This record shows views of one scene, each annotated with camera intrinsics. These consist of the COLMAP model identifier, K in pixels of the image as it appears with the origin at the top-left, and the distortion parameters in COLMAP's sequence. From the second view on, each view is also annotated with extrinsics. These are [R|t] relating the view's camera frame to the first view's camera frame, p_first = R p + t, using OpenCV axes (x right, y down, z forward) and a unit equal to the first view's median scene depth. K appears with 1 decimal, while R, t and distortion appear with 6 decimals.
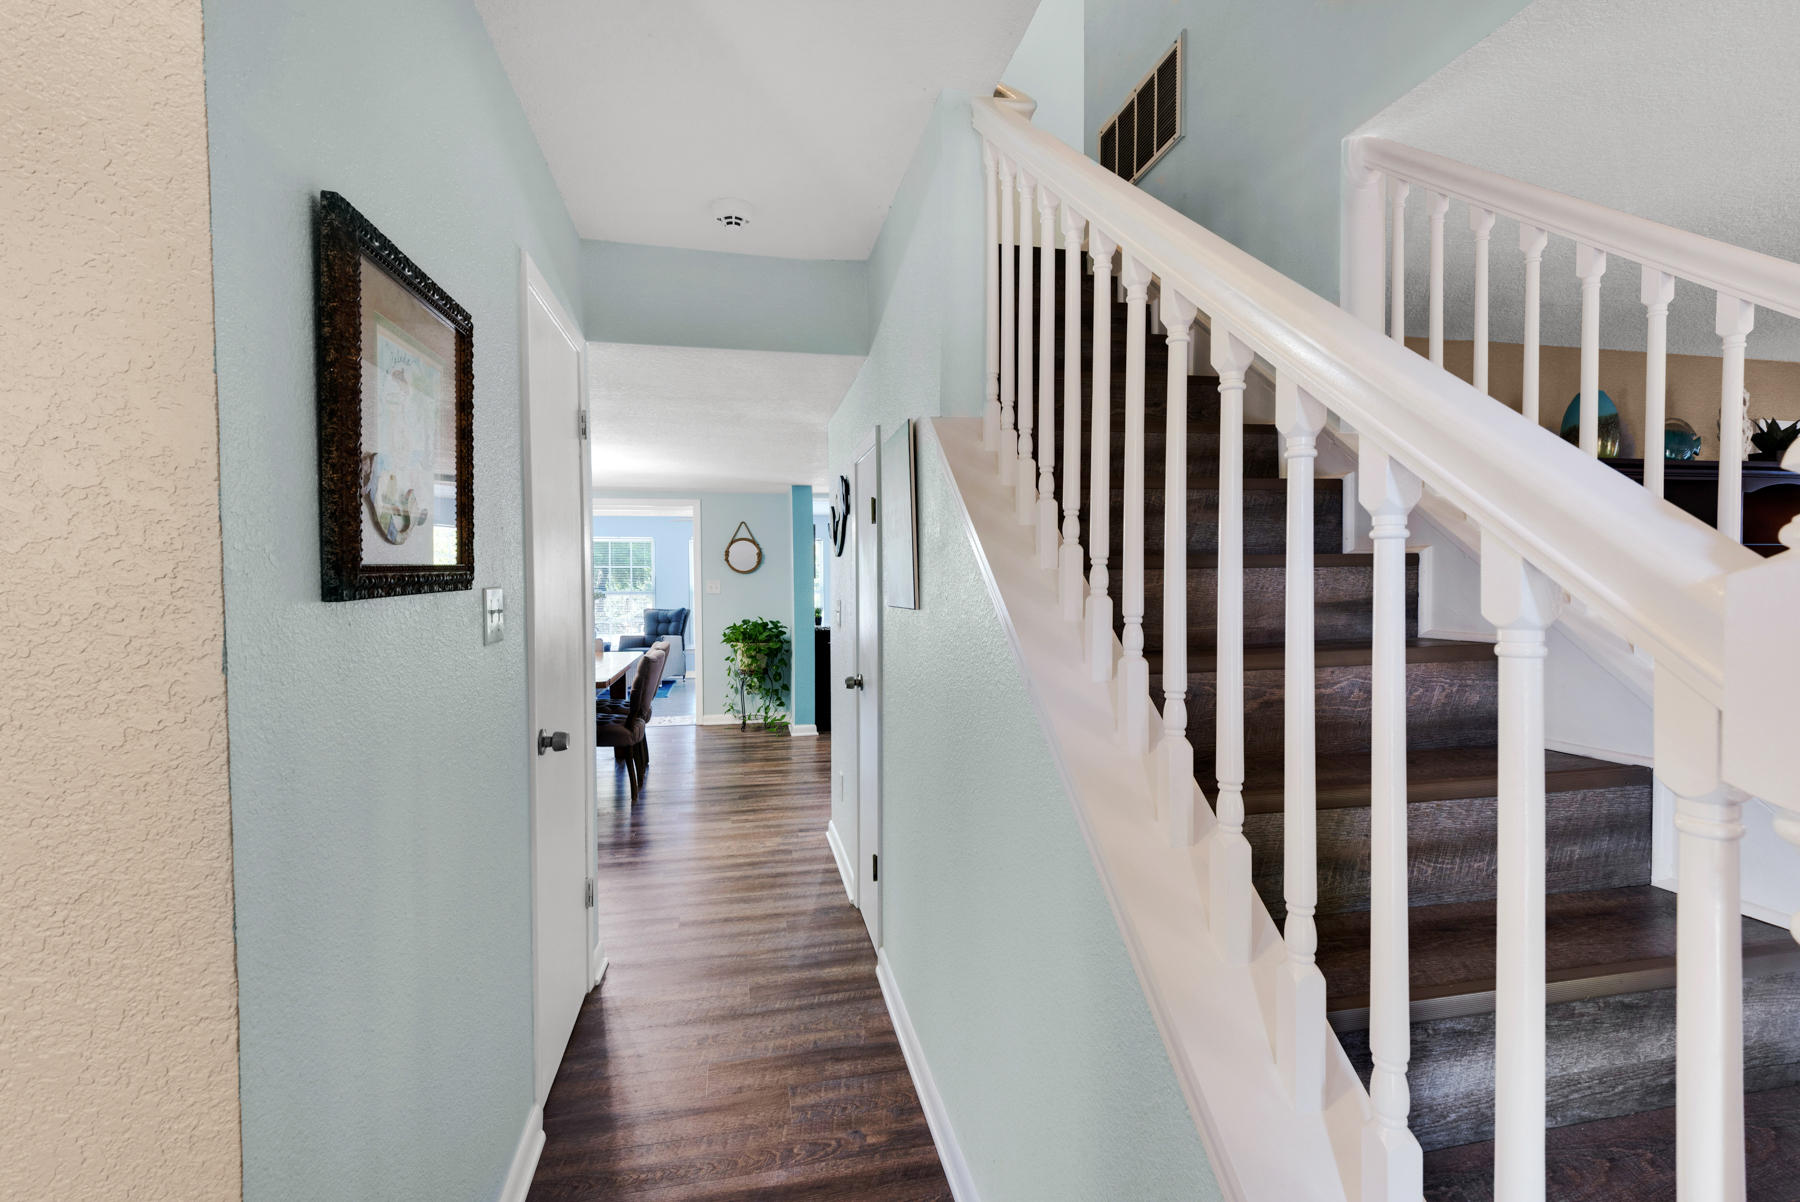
lens RADIAL K [[820.0, 0, 928.8], [0, 820.0, 595.8], [0, 0, 1]] dist [0.011633, -0.000089]
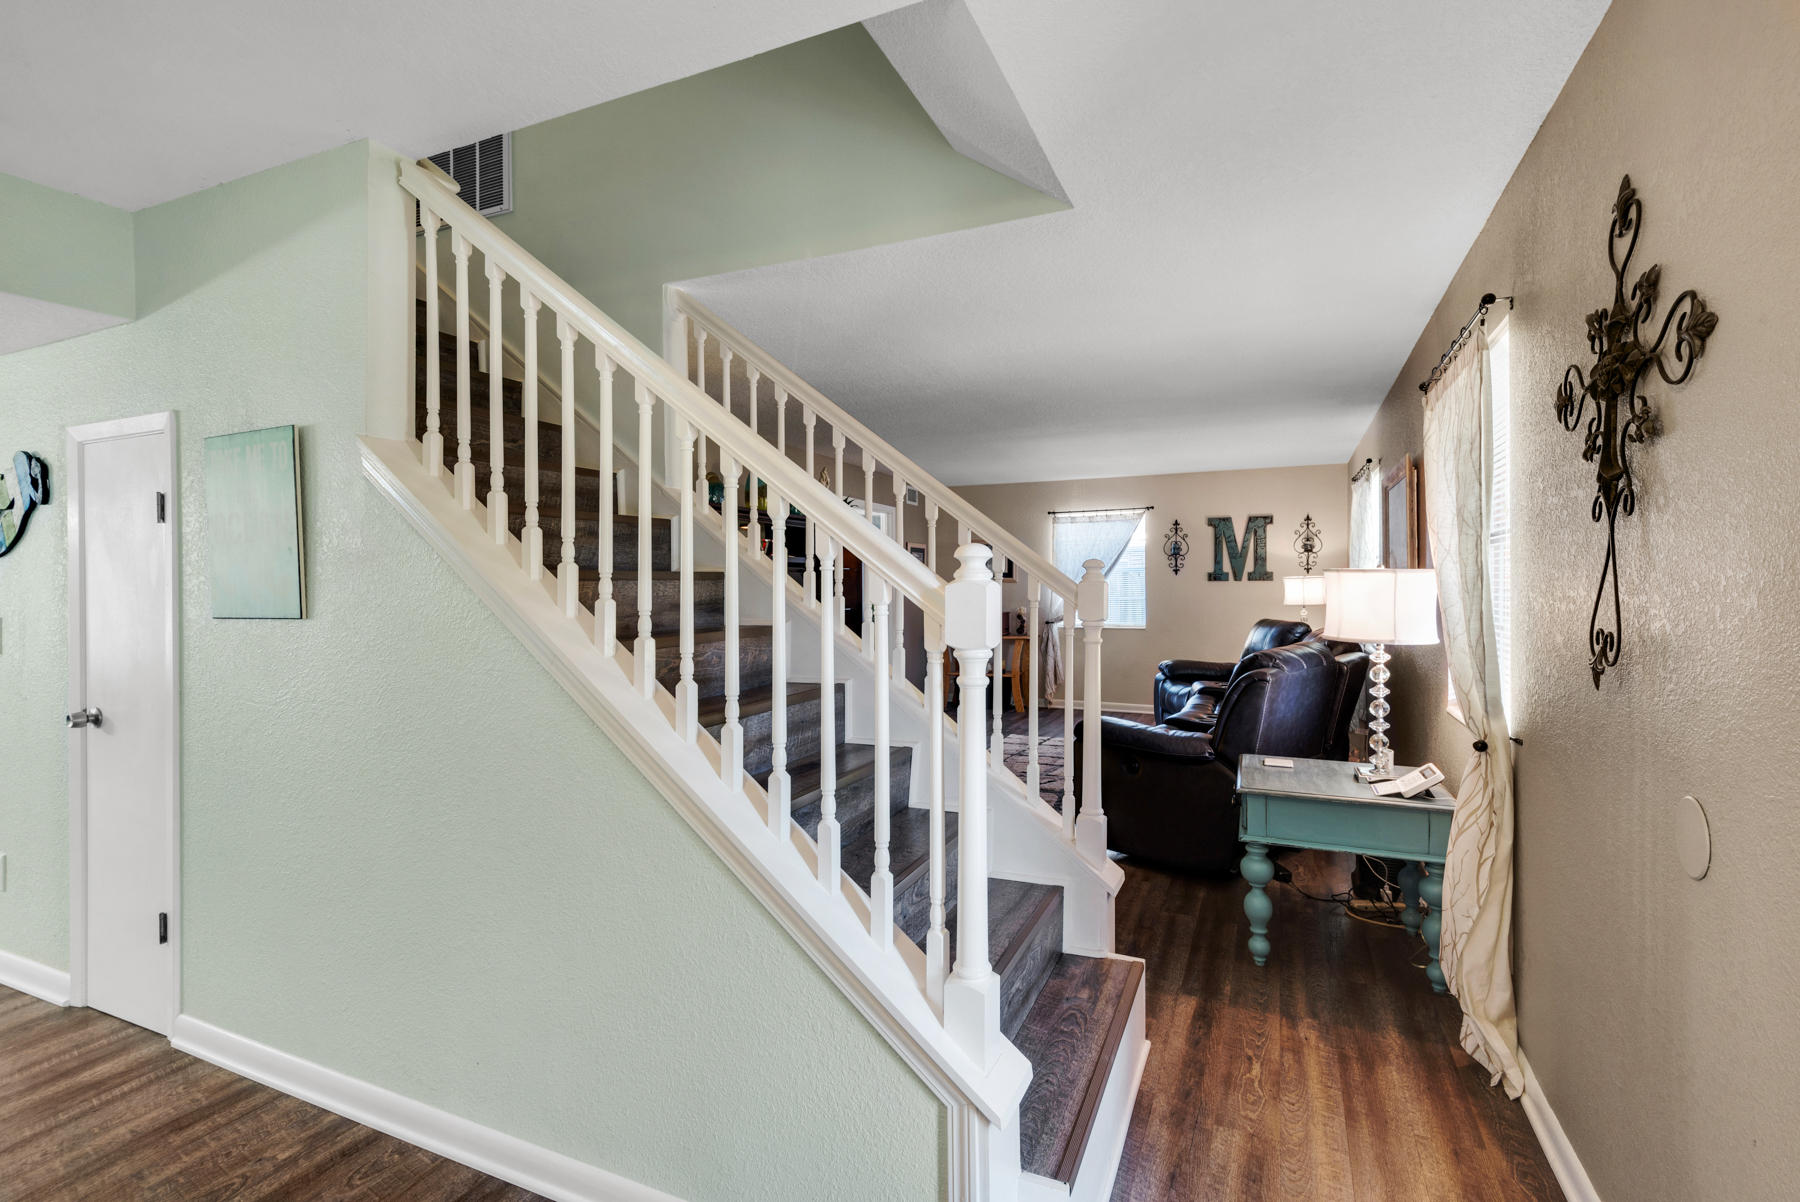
lens RADIAL K [[825.5, 0, 908.9], [0, 825.5, 592.8], [0, 0, 1]] dist [-0.000160, -0.000165]
pose [[0.605363, -0.006974, 0.795919, -0.379526], [0.020042, 0.999778, -0.006483, 0.004714], [-0.795697, 0.019877, 0.605368, -0.201362]]
